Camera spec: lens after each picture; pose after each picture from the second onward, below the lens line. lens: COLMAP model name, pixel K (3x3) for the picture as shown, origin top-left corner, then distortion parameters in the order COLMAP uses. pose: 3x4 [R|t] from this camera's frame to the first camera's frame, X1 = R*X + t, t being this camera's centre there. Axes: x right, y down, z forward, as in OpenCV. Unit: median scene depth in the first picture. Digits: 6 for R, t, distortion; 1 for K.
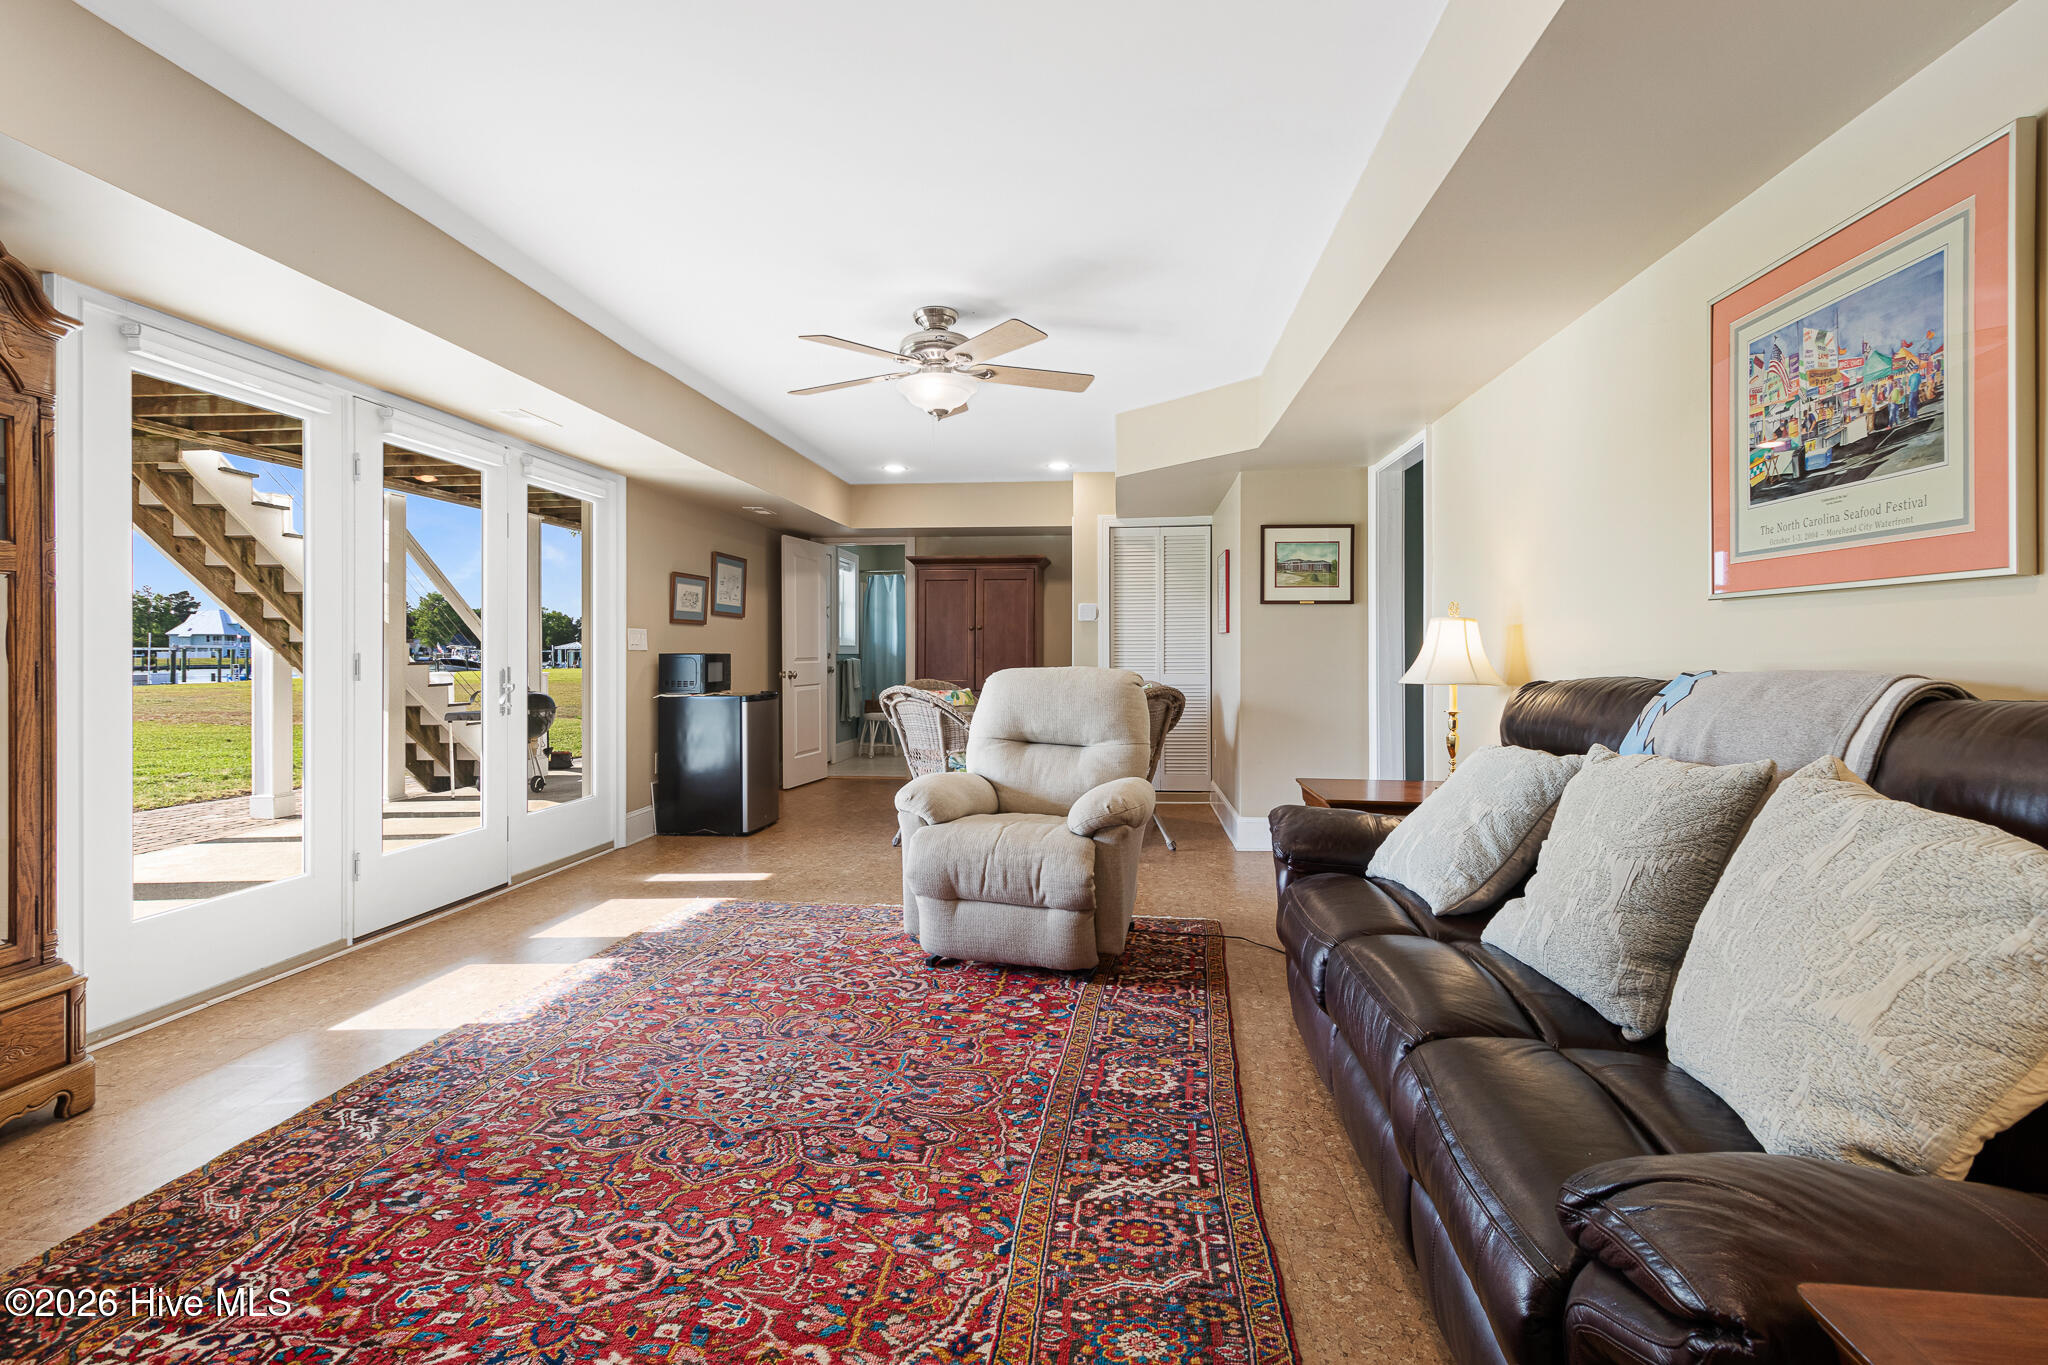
lens RADIAL K [[932.4, 0, 1028.5], [0, 932.4, 653.1], [0, 0, 1]] dist [0.003930, 0.000555]
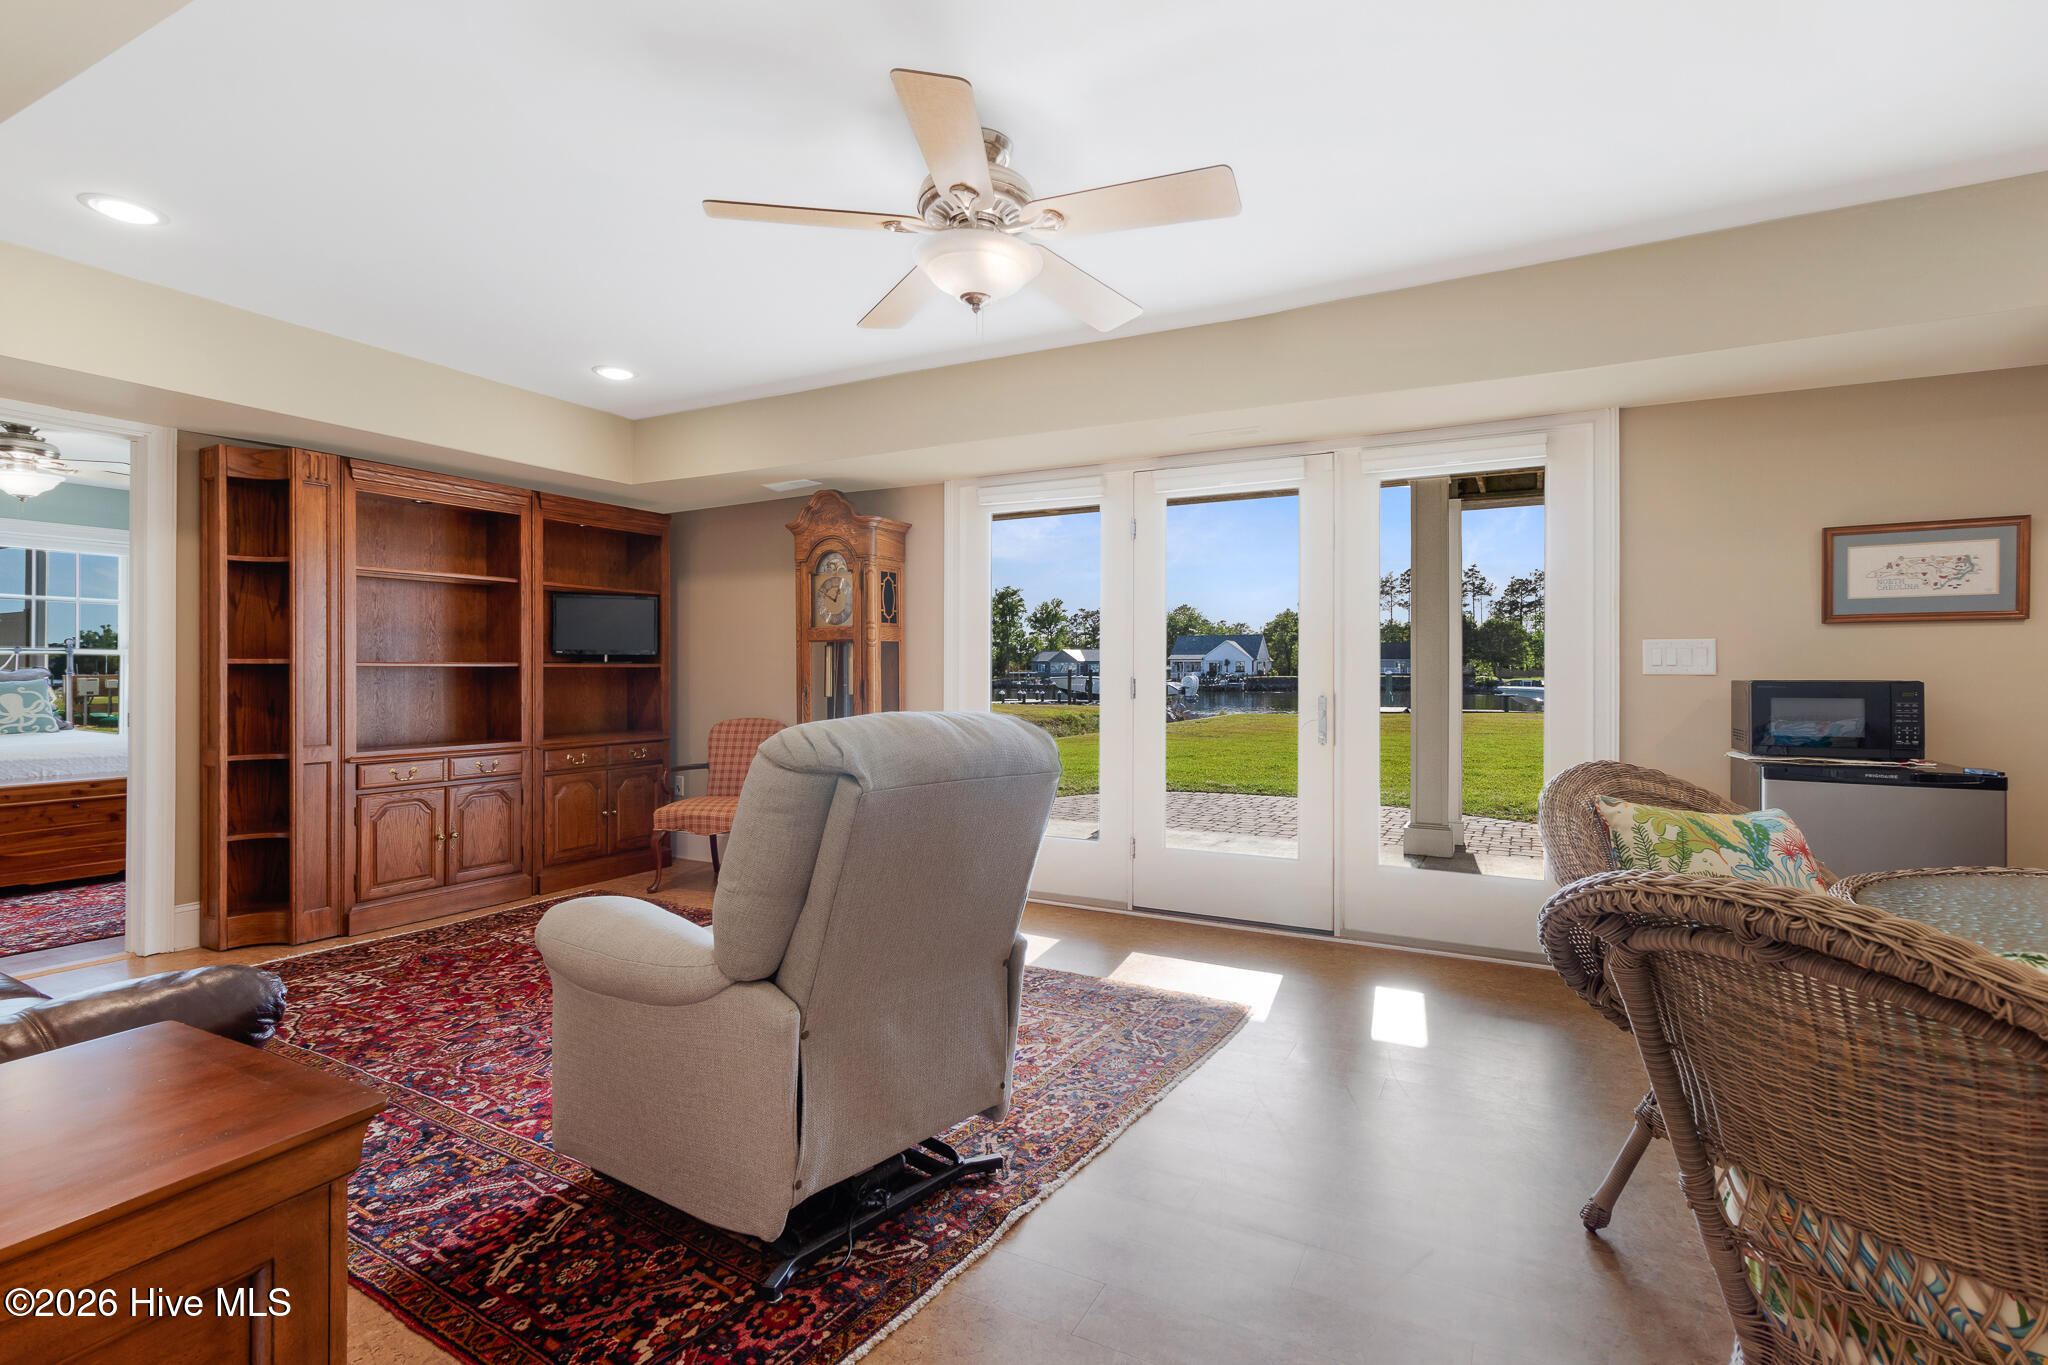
lens RADIAL K [[954.7, 0, 1027.3], [0, 954.7, 648.0], [0, 0, 1]] dist [0.004708, 0.000537]
pose [[-0.367404, -0.025039, -0.929724, 0.784283], [-0.001551, 0.999653, -0.026310, -0.004362], [0.930060, -0.008224, -0.367315, 2.027441]]
